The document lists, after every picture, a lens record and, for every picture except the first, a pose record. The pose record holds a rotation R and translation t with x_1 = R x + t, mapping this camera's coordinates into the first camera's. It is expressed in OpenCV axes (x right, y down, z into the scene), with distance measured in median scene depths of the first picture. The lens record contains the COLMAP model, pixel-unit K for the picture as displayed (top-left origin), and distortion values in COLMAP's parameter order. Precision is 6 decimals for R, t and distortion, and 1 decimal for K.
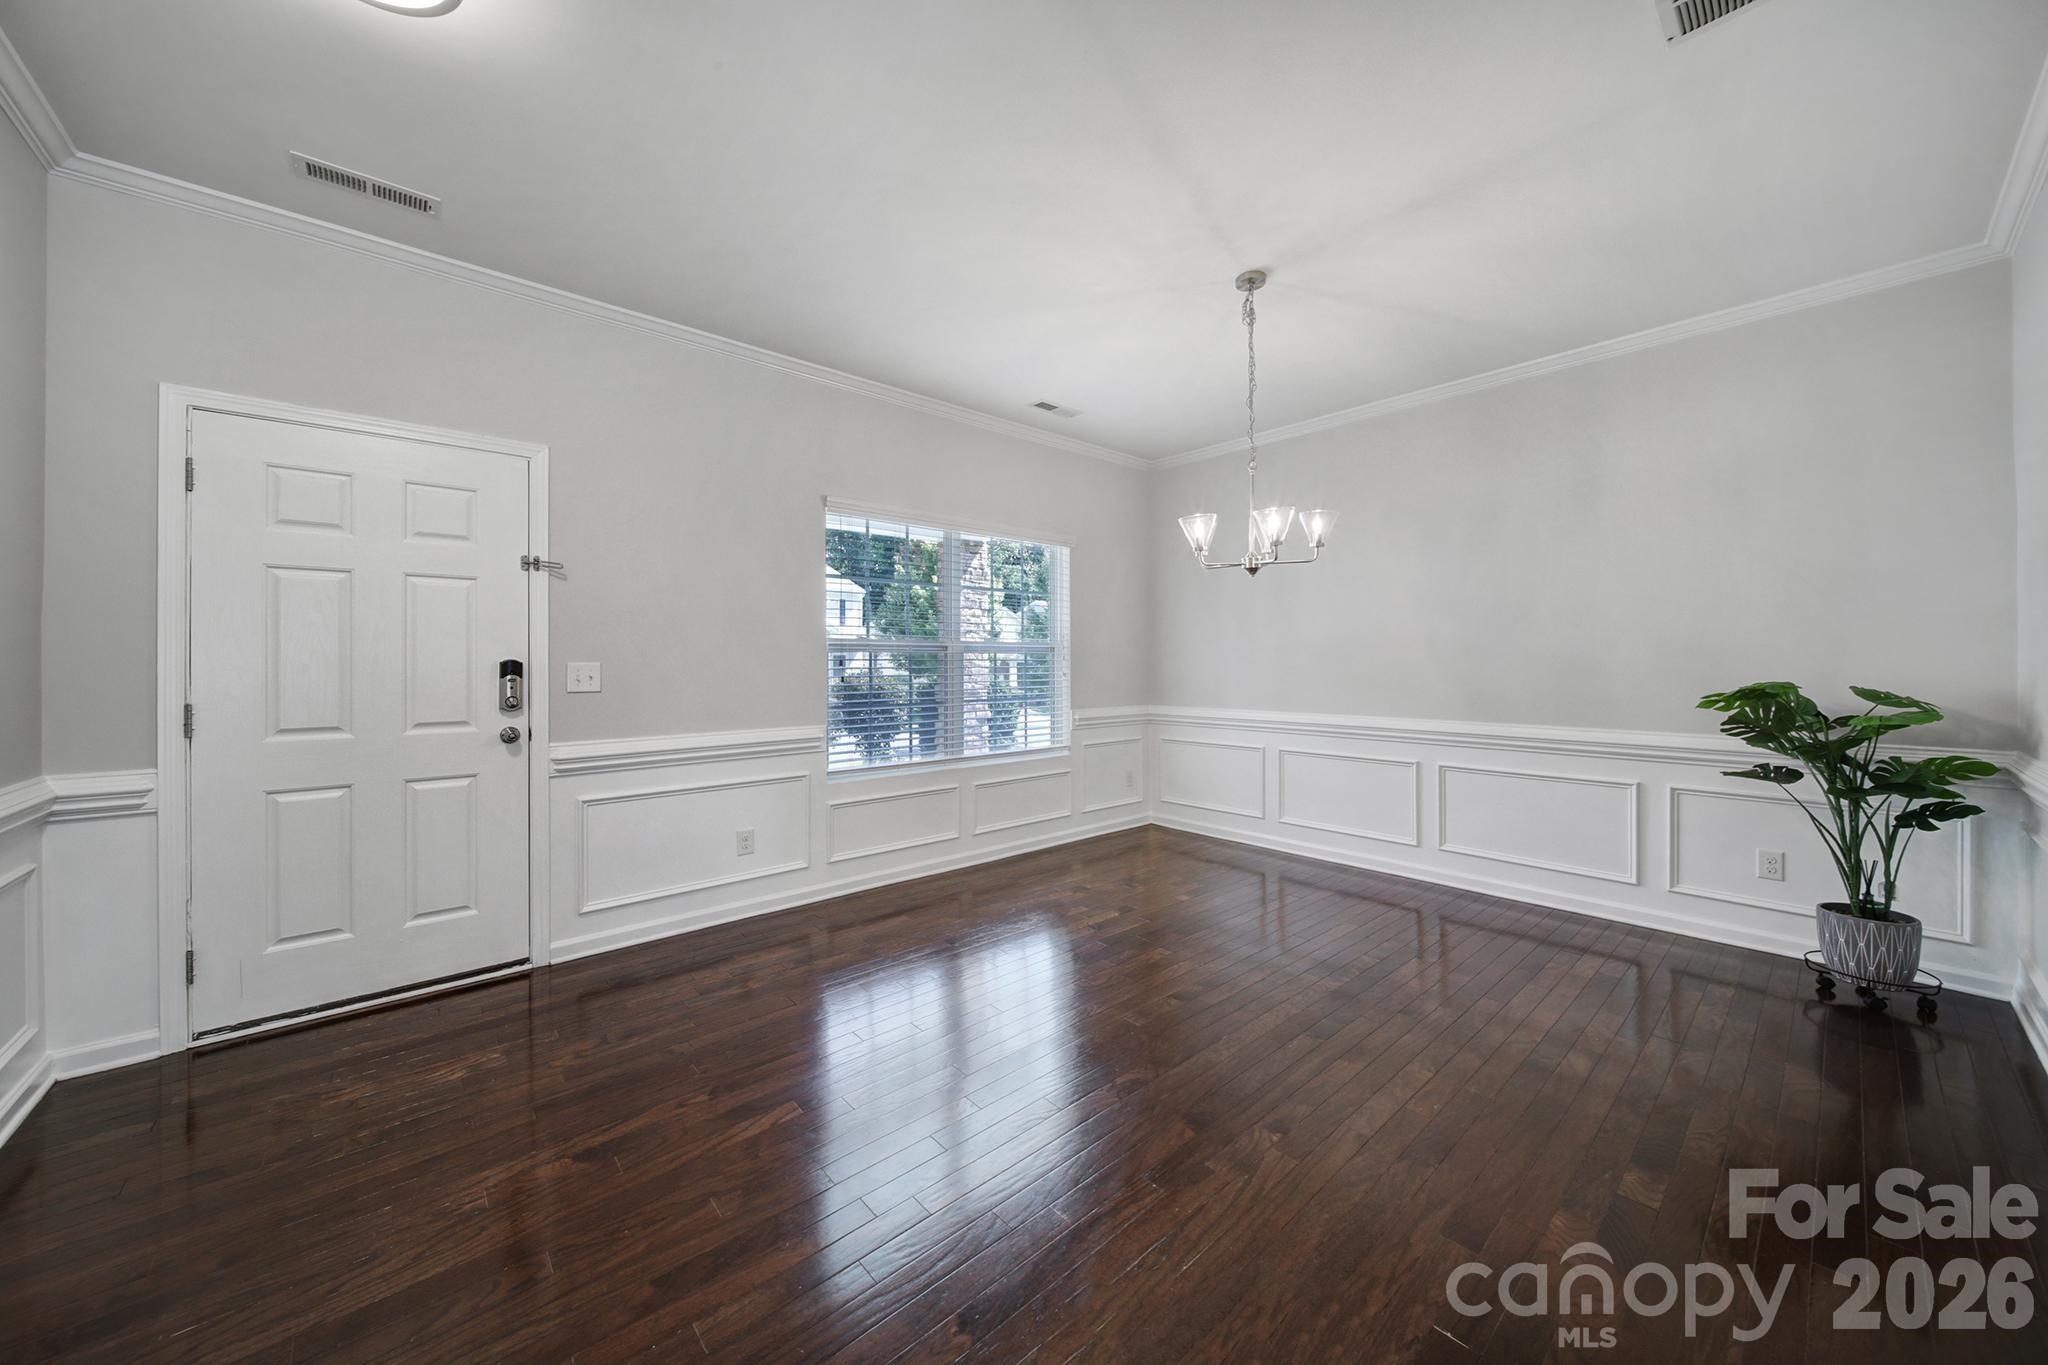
lens RADIAL K [[718.5, 0, 1025.3], [0, 718.5, 667.0], [0, 0, 1]] dist [0.000000, -0.000655]
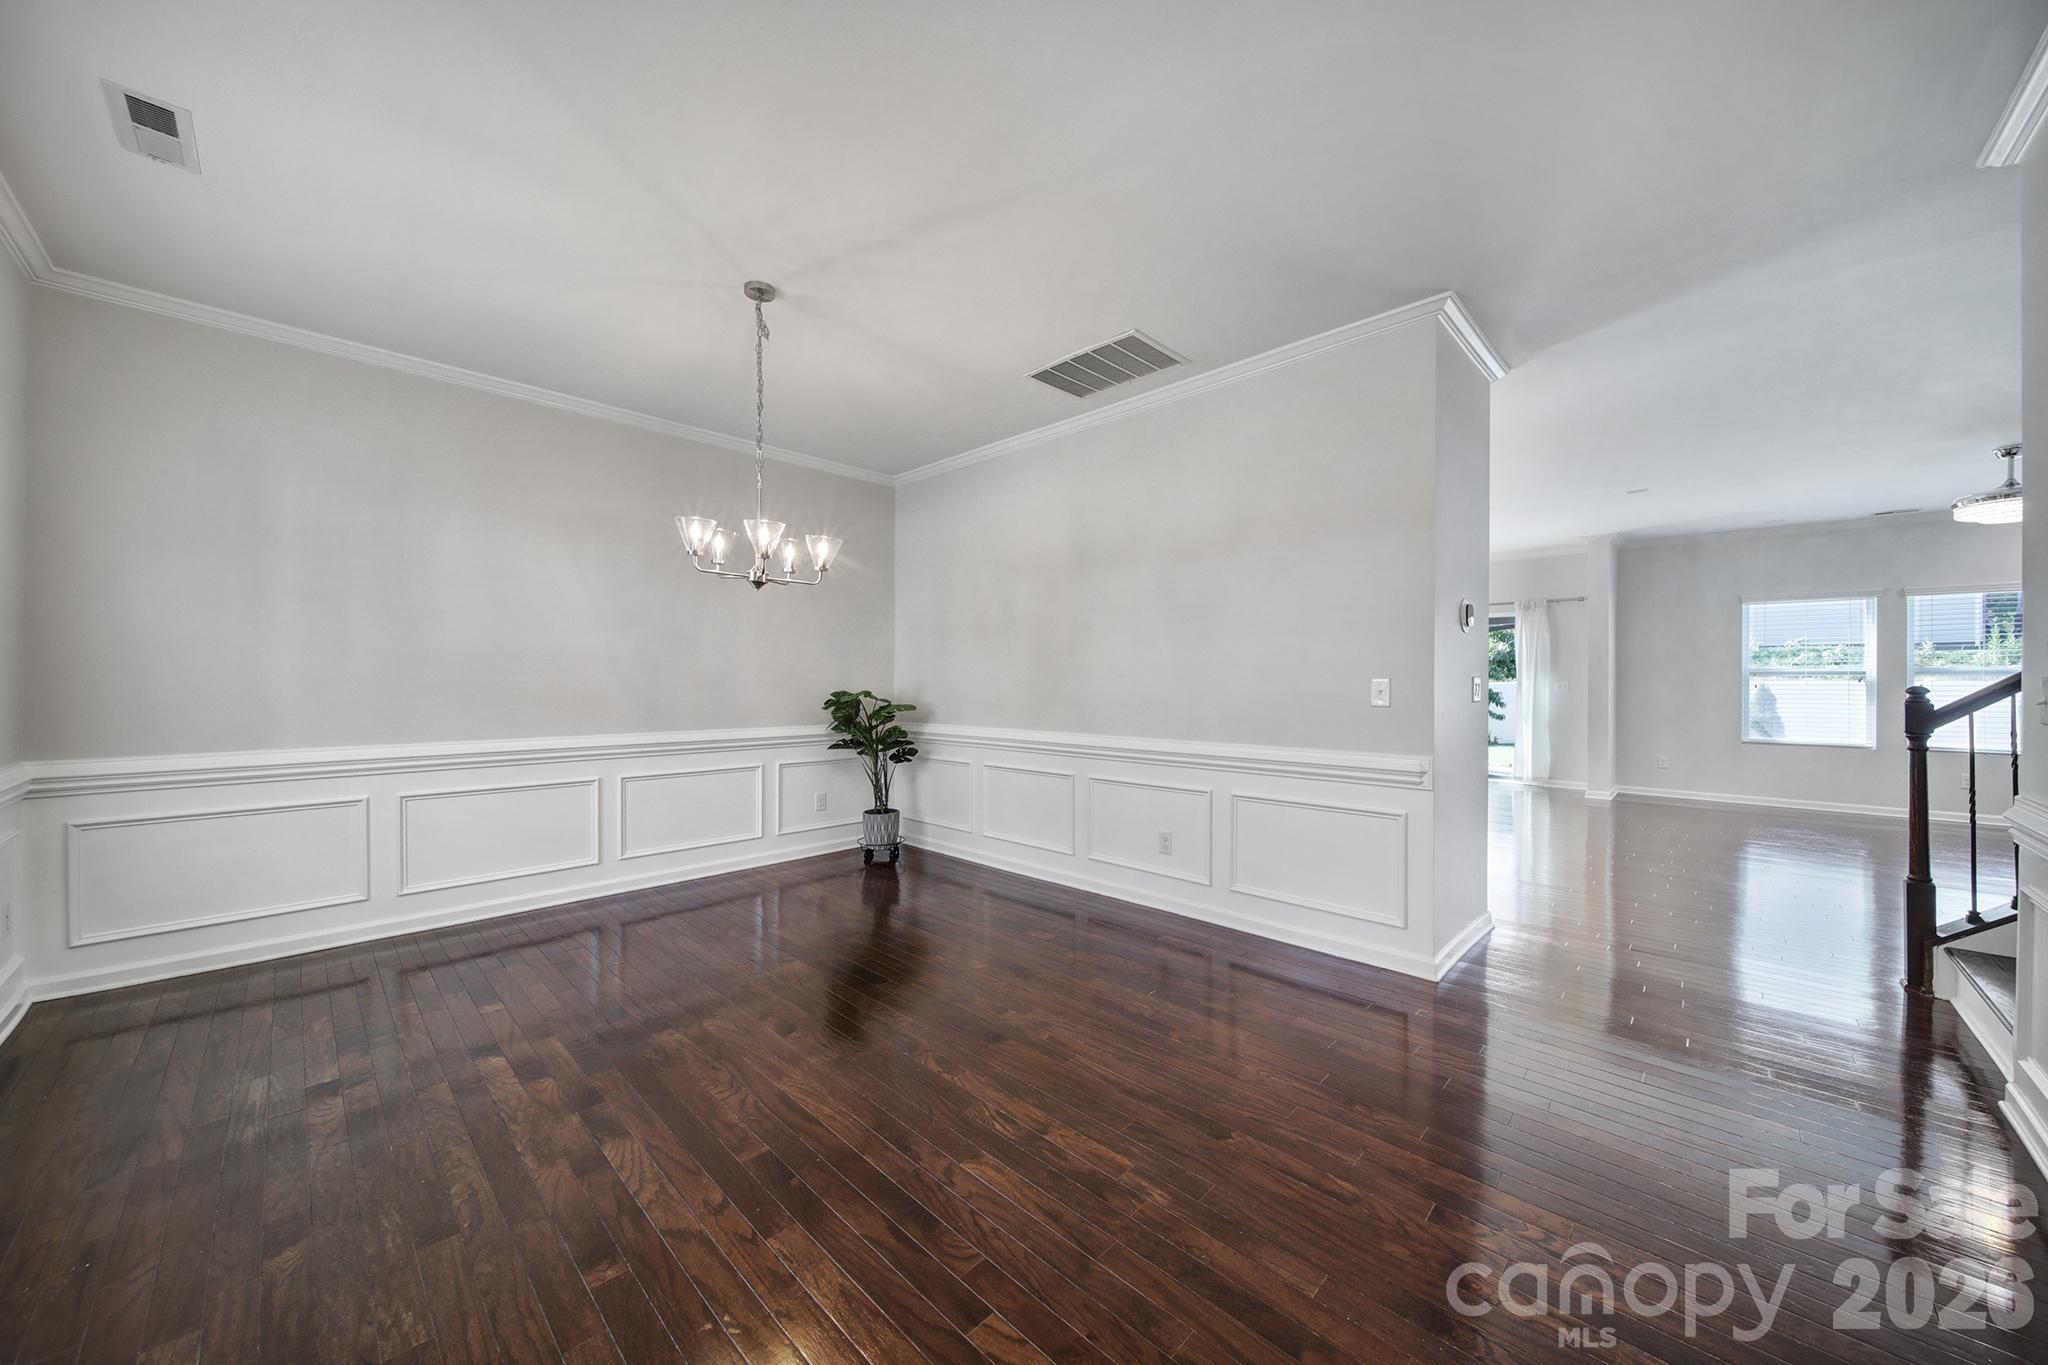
lens RADIAL K [[718.5, 0, 1024.5], [0, 718.5, 685.4], [0, 0, 1]] dist [0.000000, -0.000655]
pose [[-0.072519, -0.003534, 0.997361, -0.699756], [0.002691, 0.999989, 0.003739, 0.003184], [-0.997363, 0.002955, -0.072508, 0.705764]]
